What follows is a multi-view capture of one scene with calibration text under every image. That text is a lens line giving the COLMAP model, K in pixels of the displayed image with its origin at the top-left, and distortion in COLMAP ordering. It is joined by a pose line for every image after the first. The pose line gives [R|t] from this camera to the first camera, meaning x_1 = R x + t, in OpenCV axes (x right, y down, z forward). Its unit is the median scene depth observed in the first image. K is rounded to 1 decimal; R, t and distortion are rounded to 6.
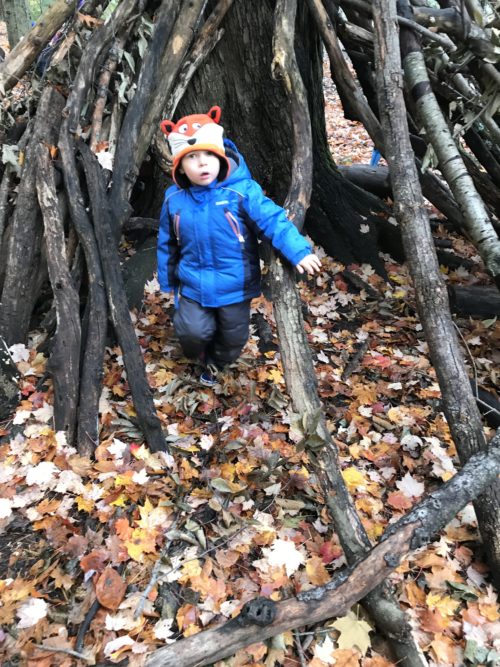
lens RADIAL K [[541.8, 0, 254.4], [0, 541.8, 330.1], [0, 0, 1]] dist [0.049911, -0.067719]
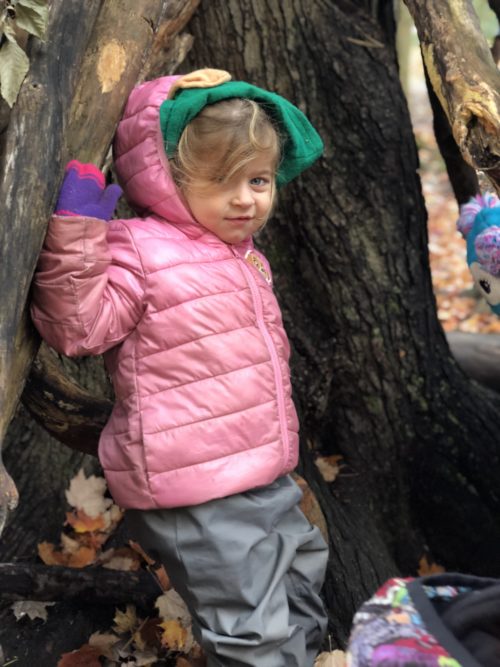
lens RADIAL K [[981.9, 0, 250.0], [0, 981.9, 333.5], [0, 0, 1]] dist [0.071626, -0.088776]
pose [[0.983544, -0.051565, 0.173155, -0.180275], [0.091823, 0.968065, -0.233279, -0.242432], [-0.155596, 0.245340, 0.956869, 0.500979]]
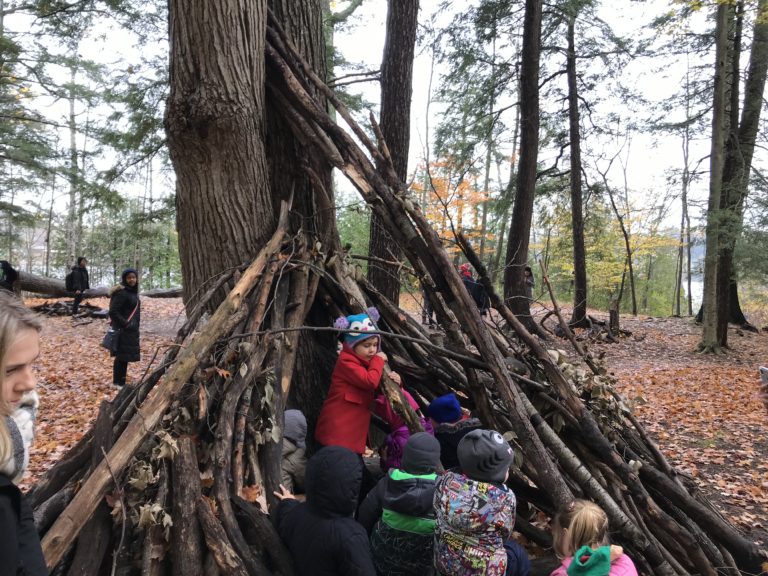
lens RADIAL K [[623.8, 0, 384.0], [0, 623.8, 288.0], [0, 0, 1]] dist [0.049911, -0.067719]
pose [[0.849205, 0.009109, 0.527985, -0.684134], [0.248347, 0.875487, -0.414543, -0.125970], [-0.466020, 0.483156, 0.741206, -0.136499]]
